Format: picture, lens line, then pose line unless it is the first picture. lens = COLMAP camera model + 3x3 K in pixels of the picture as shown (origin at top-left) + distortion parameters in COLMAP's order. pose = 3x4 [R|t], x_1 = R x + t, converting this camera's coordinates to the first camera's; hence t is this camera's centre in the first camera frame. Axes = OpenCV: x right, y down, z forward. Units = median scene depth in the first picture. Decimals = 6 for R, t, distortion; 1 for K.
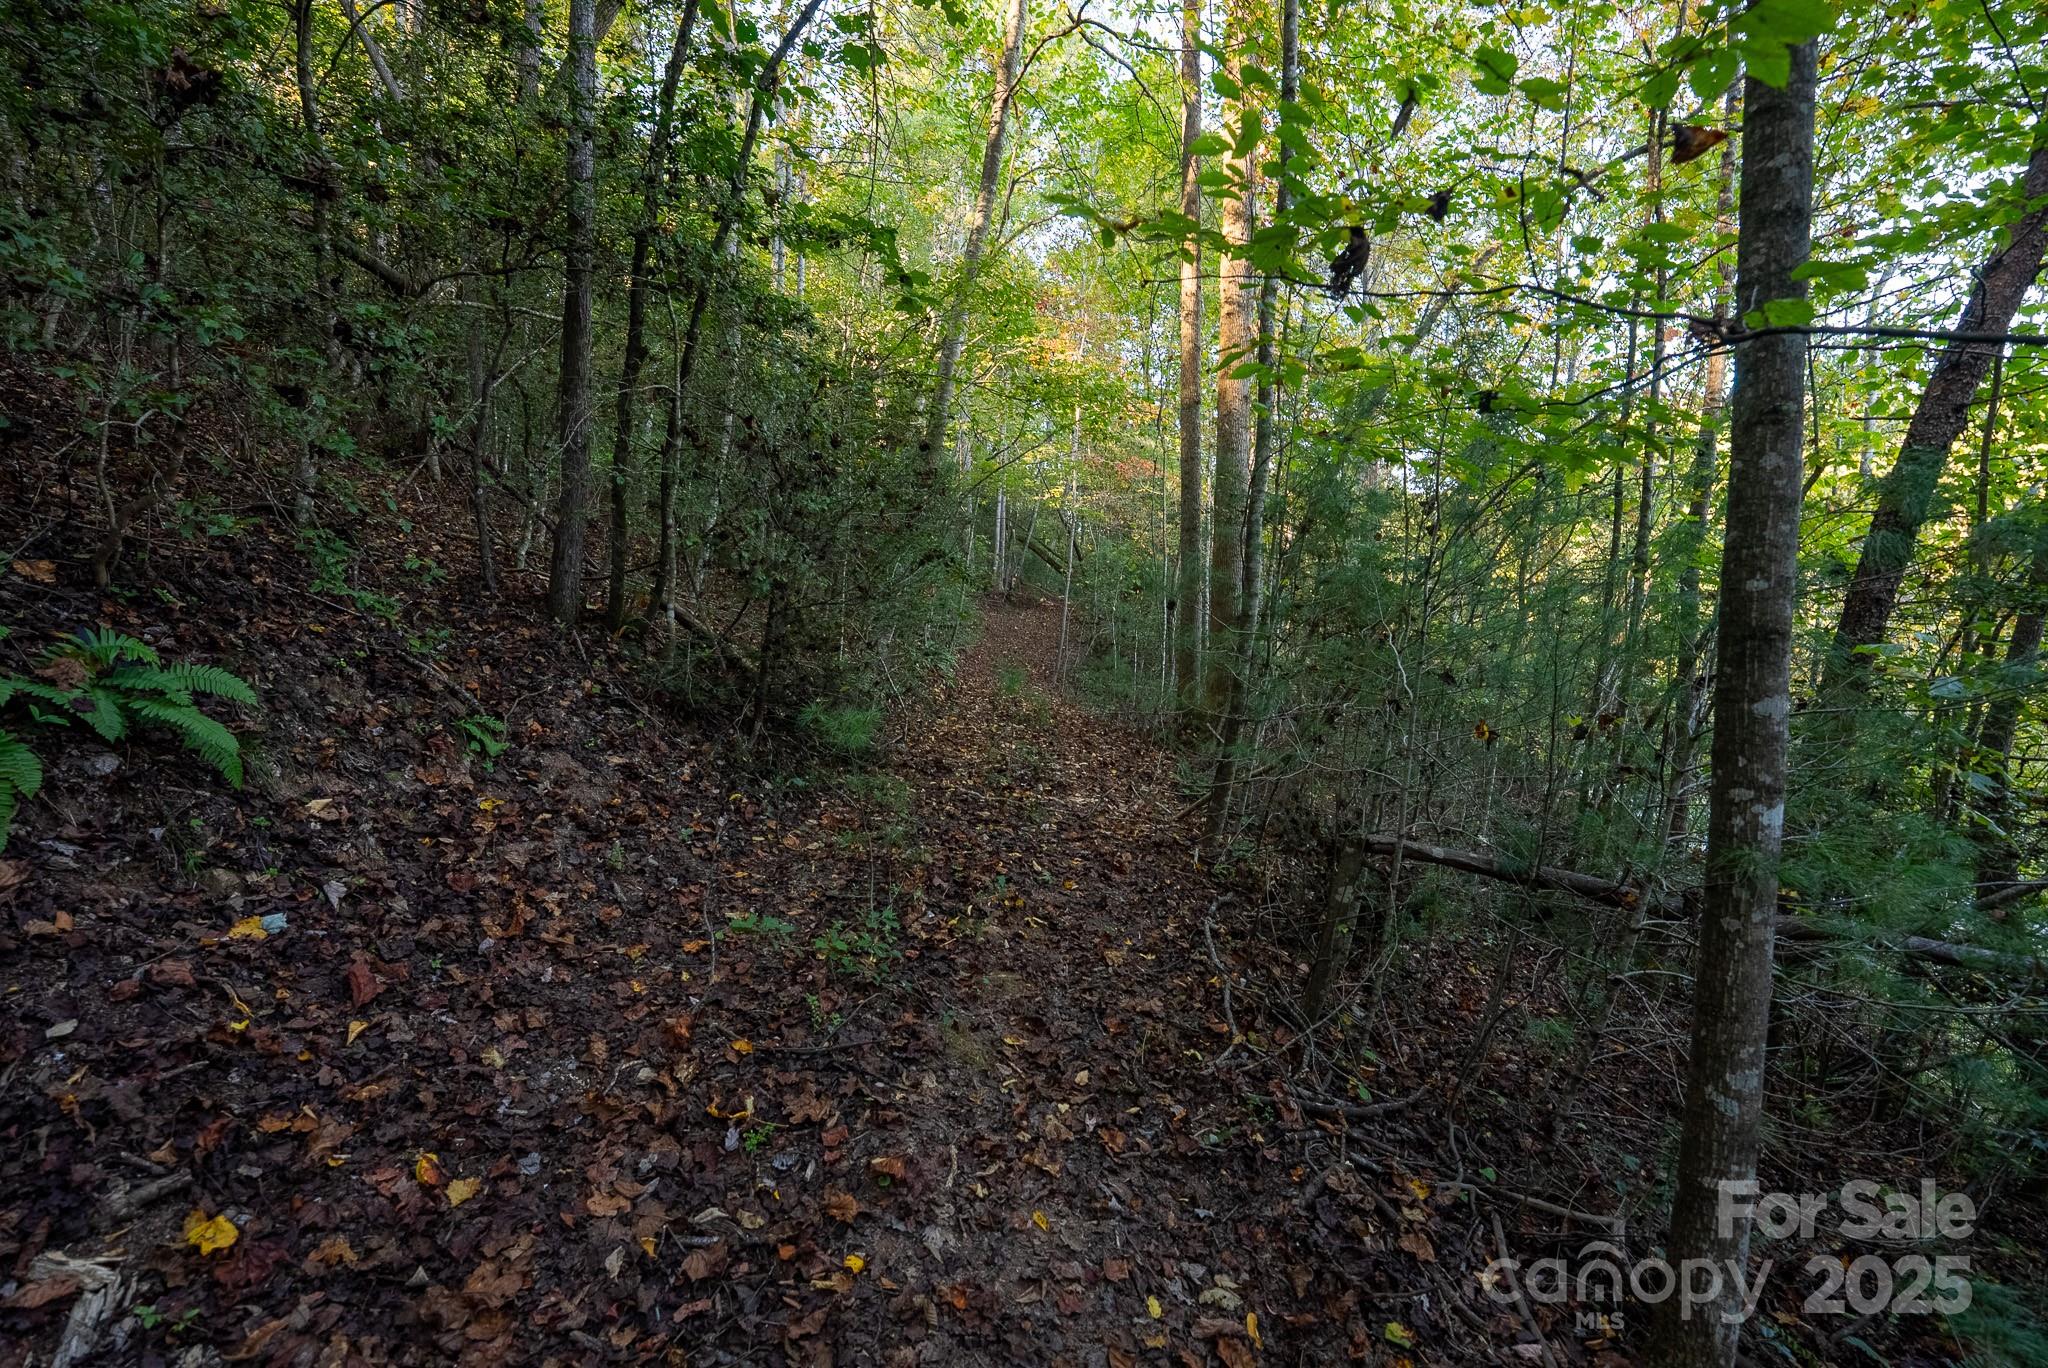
lens RADIAL K [[842.9, 0, 1024.0], [0, 842.9, 684.0], [0, 0, 1]] dist [-0.024452, -0.000345]
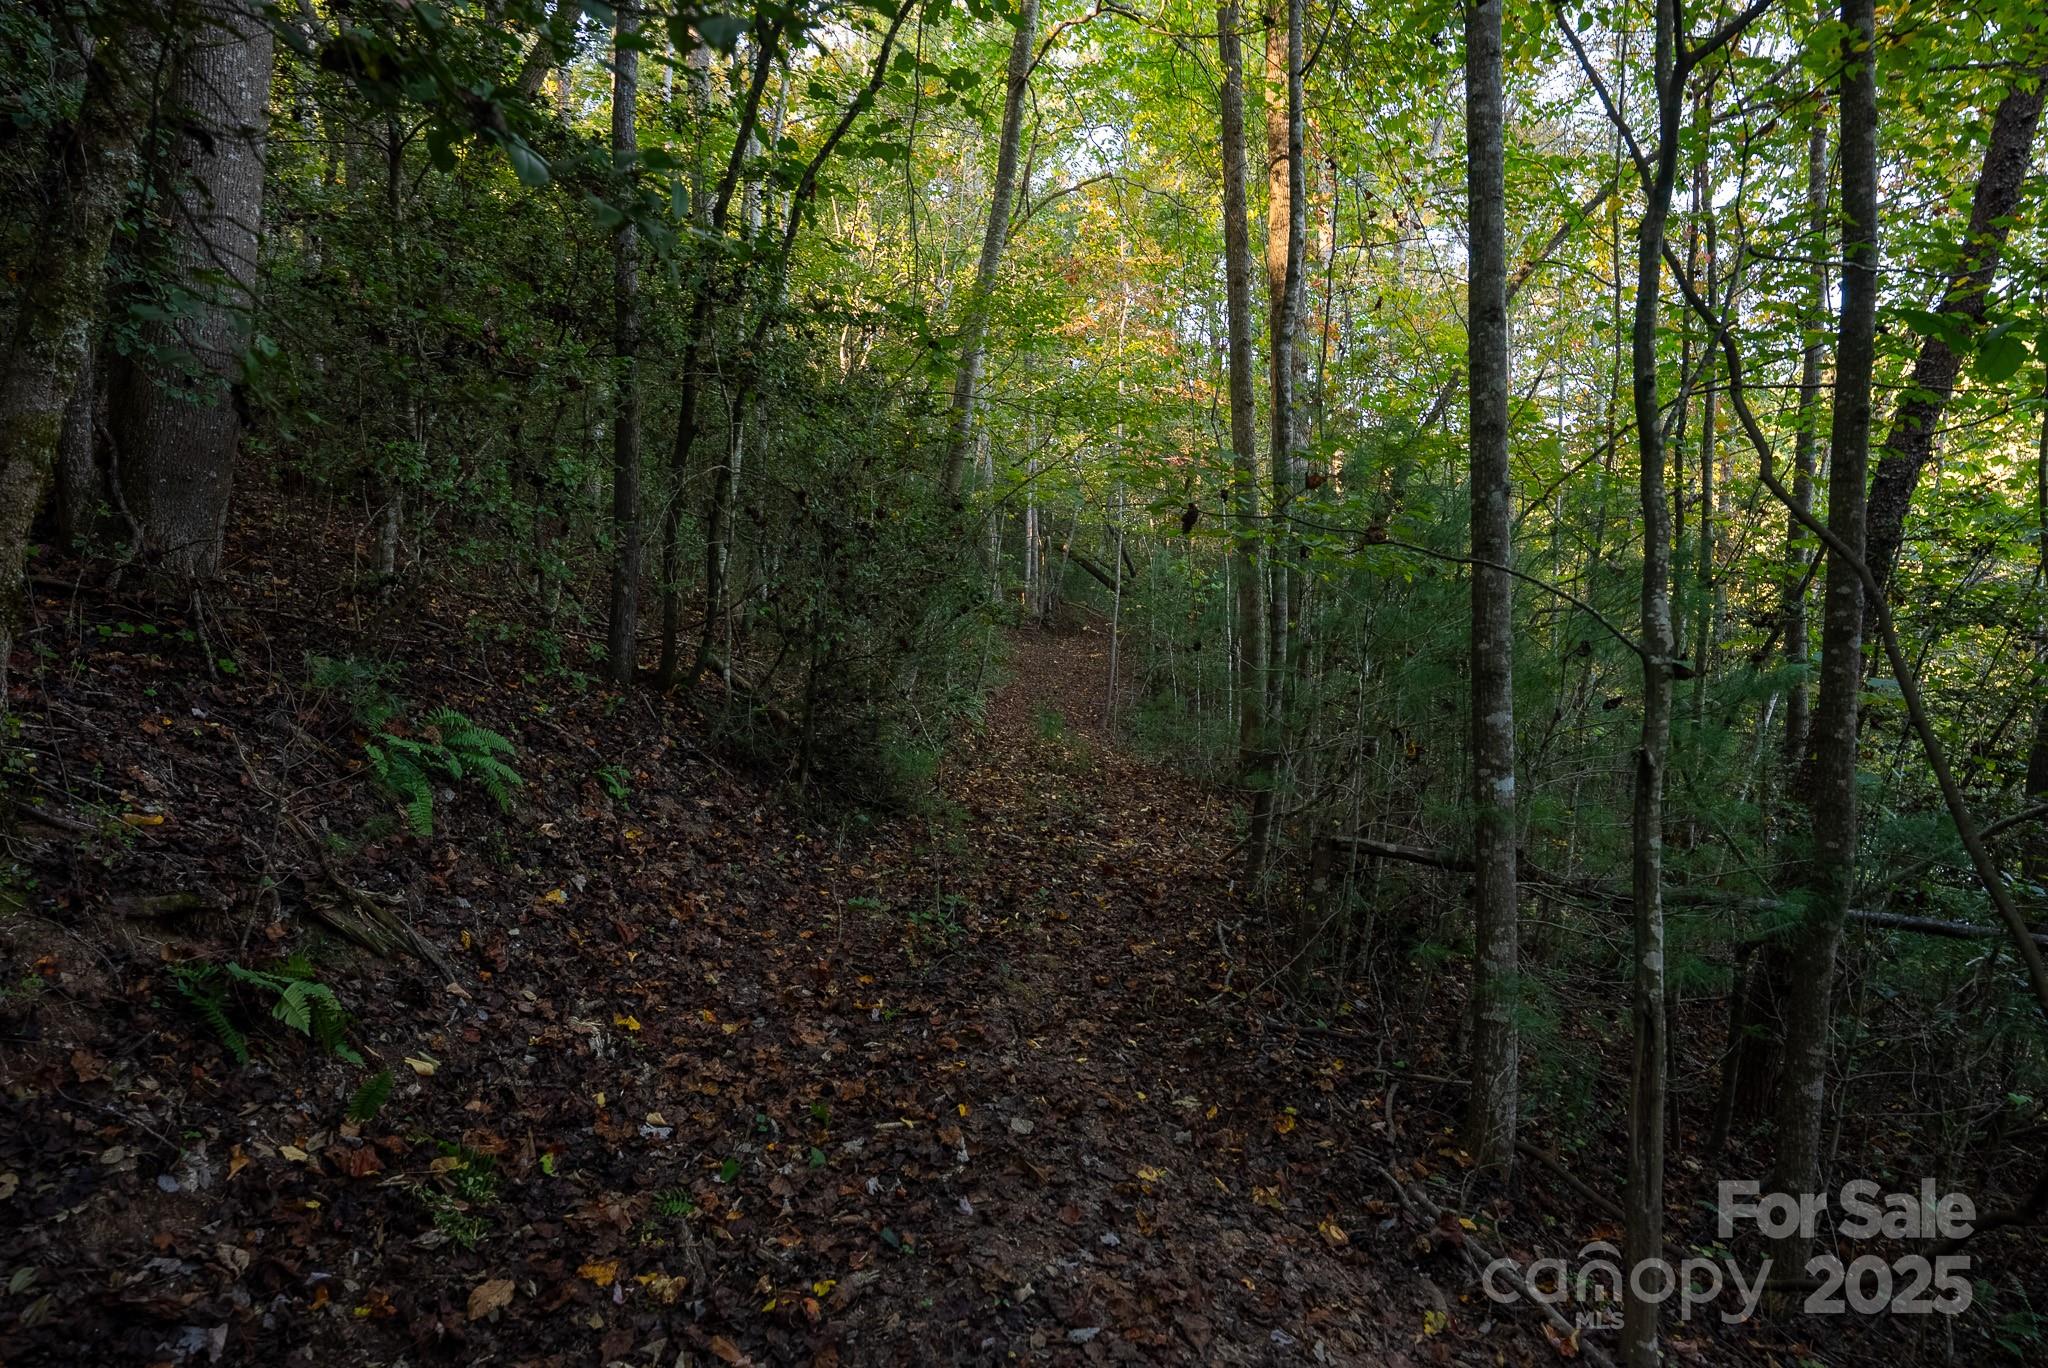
lens RADIAL K [[1125.3, 0, 1024.0], [0, 1125.3, 684.0], [0, 0, 1]] dist [0.000503, 0.000014]
pose [[0.998596, -0.035293, -0.039510, 0.015022], [0.033493, 0.998410, -0.045330, 0.010007], [0.041047, 0.043943, 0.998190, -0.457760]]
